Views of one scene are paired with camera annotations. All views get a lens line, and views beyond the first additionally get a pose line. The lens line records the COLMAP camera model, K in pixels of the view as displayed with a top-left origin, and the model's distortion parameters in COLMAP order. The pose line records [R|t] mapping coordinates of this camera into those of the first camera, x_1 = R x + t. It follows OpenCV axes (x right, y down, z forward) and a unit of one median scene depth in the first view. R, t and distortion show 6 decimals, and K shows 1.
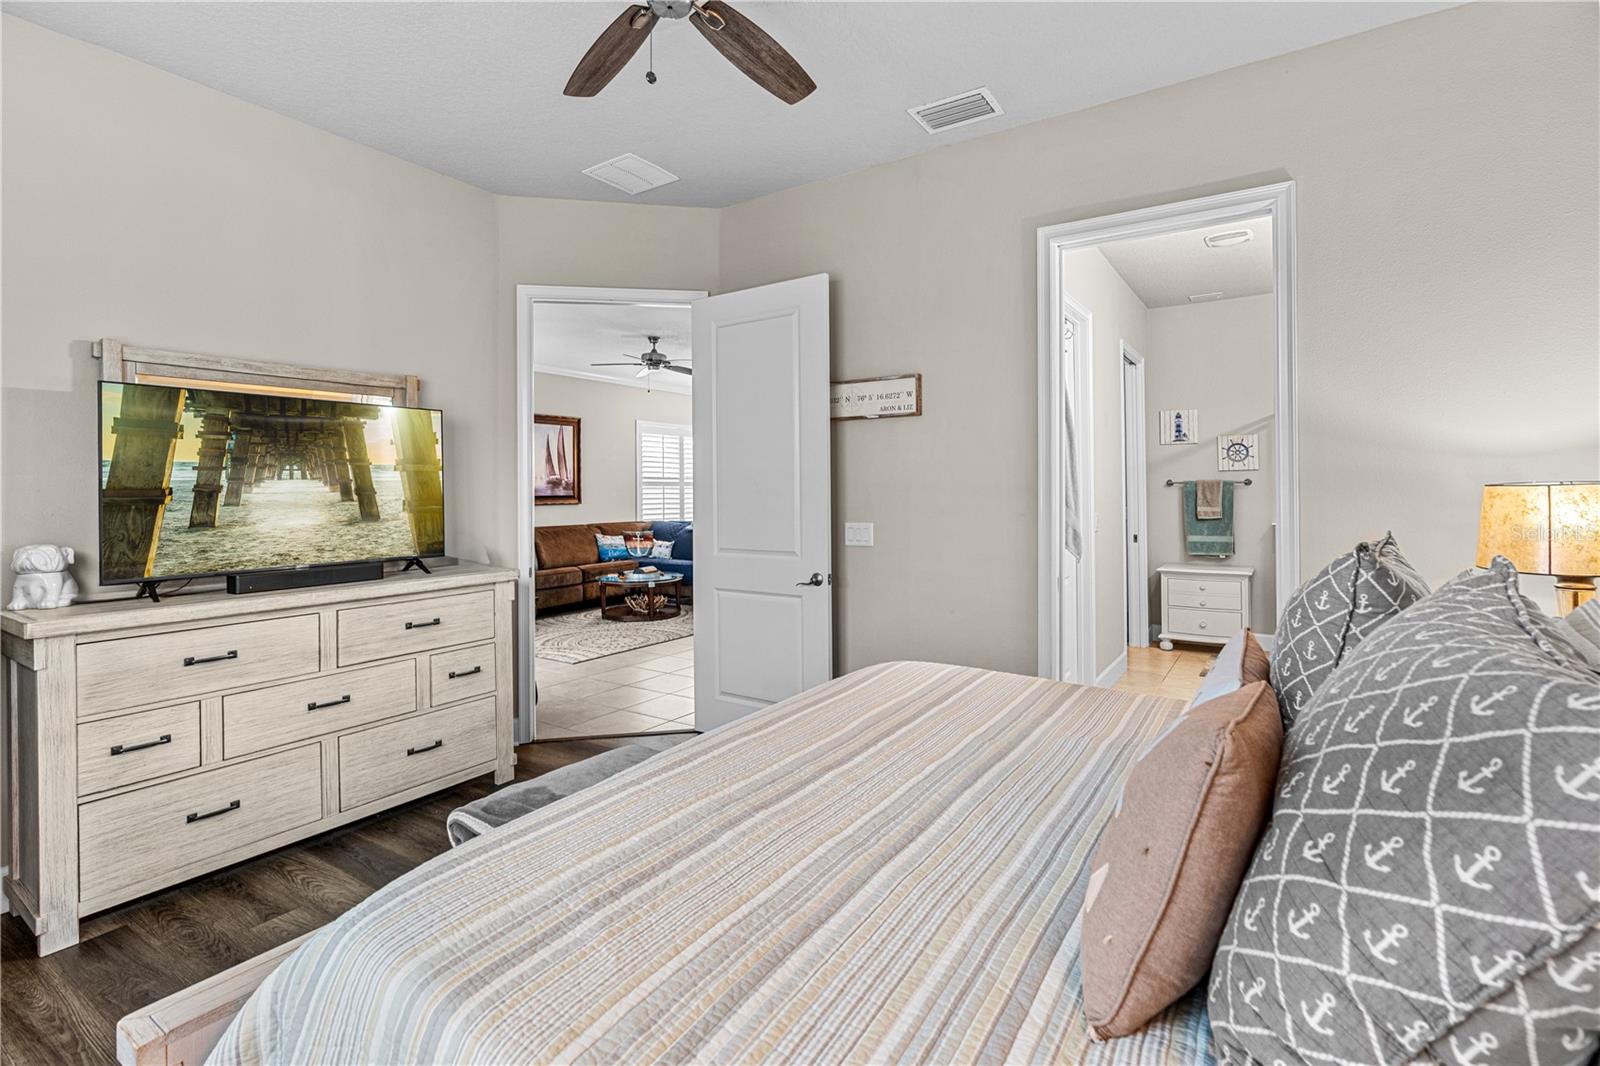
lens RADIAL K [[732.5, 0, 818.6], [0, 732.5, 488.8], [0, 0, 1]] dist [-0.007973, 0.001630]
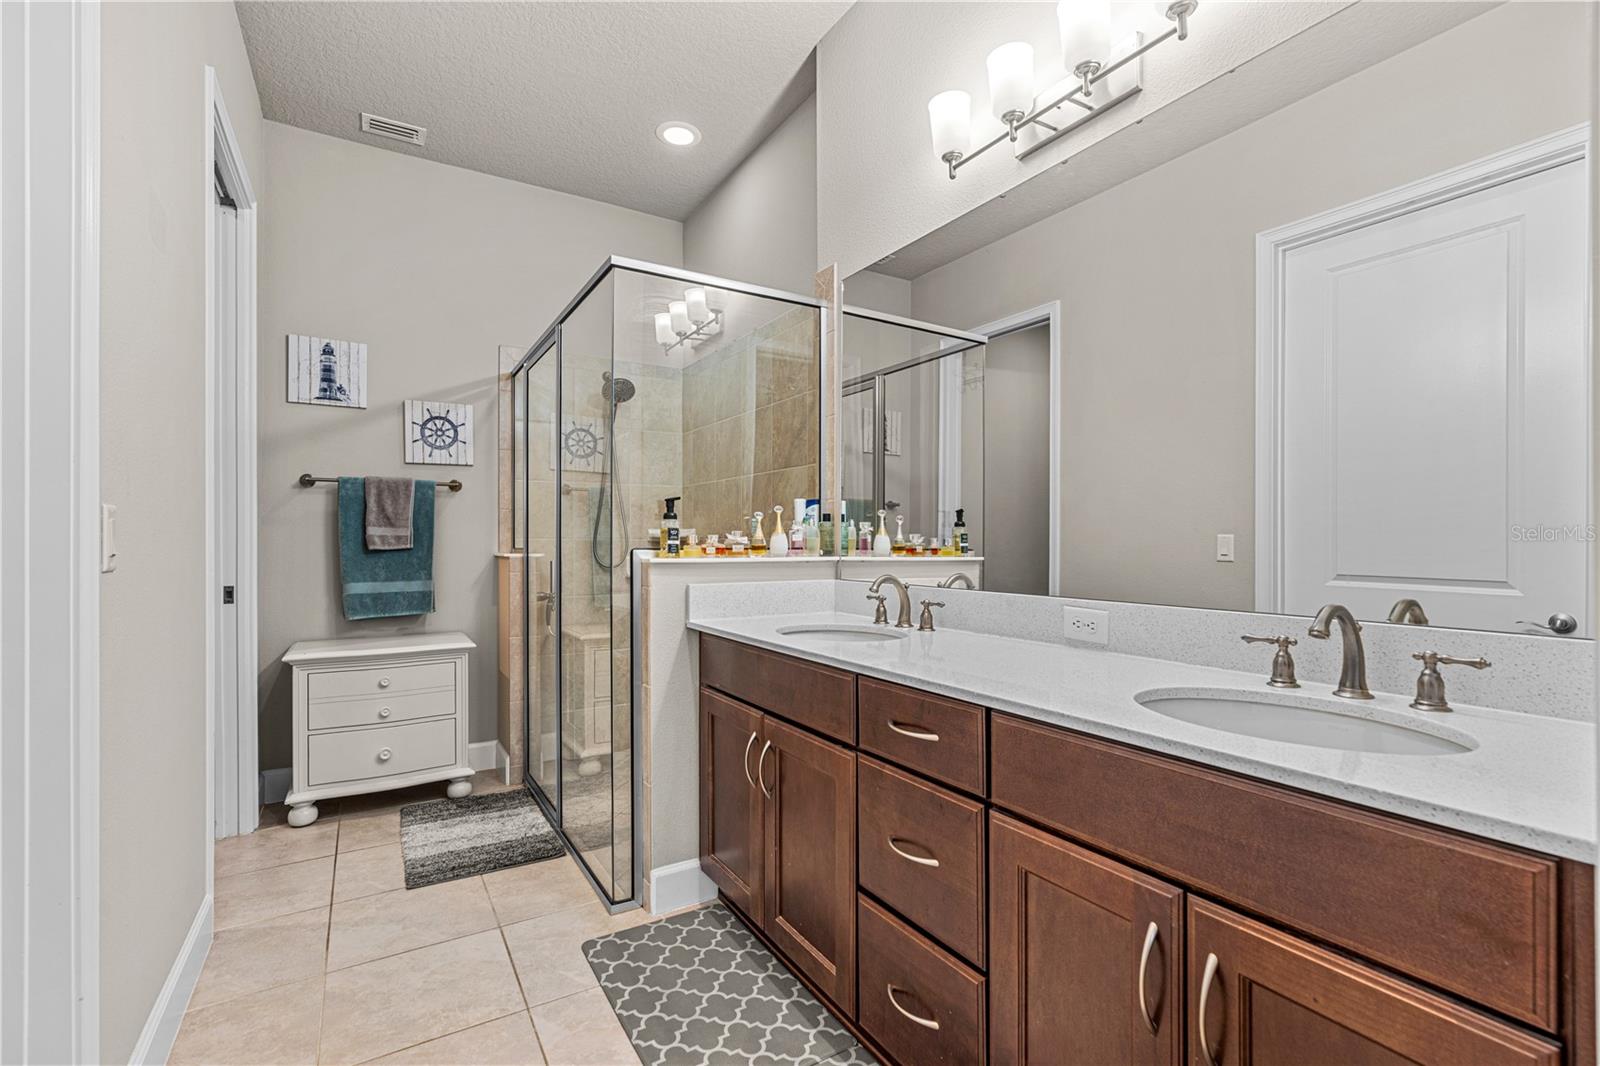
lens RADIAL K [[732.5, 0, 804.8], [0, 732.5, 539.7], [0, 0, 1]] dist [-0.007973, 0.001630]
pose [[0.443363, 0.011964, 0.896262, 0.190813], [-0.006551, 0.999927, -0.010107, 0.037014], [-0.896318, -0.001391, 0.443410, 0.491925]]
